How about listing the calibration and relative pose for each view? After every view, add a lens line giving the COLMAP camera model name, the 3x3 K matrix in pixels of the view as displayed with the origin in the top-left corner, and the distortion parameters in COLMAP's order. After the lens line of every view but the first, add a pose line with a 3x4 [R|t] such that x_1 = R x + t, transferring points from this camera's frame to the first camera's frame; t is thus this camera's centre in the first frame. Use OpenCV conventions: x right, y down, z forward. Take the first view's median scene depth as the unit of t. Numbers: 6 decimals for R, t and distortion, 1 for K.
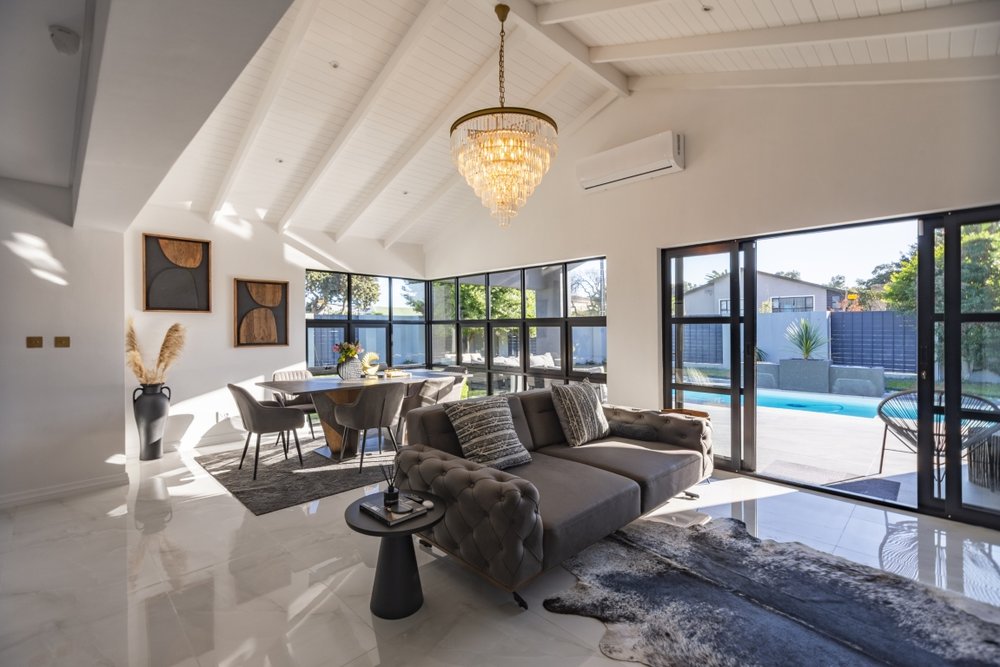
lens RADIAL K [[452.6, 0, 500.0], [0, 452.6, 333.5], [0, 0, 1]] dist [-0.000470, 0.000426]
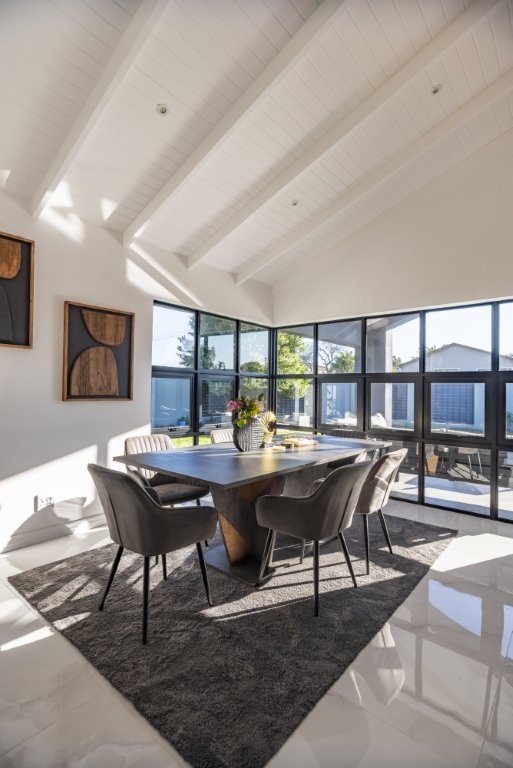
lens RADIAL K [[366.5, 0, 259.4], [0, 366.5, 394.4], [0, 0, 1]] dist [-0.001950, 0.000257]
pose [[0.994687, 0.022425, 0.100477, -0.338847], [-0.022552, 0.999746, 0.000126, 0.013525], [-0.100448, -0.002391, 0.994939, 0.405785]]
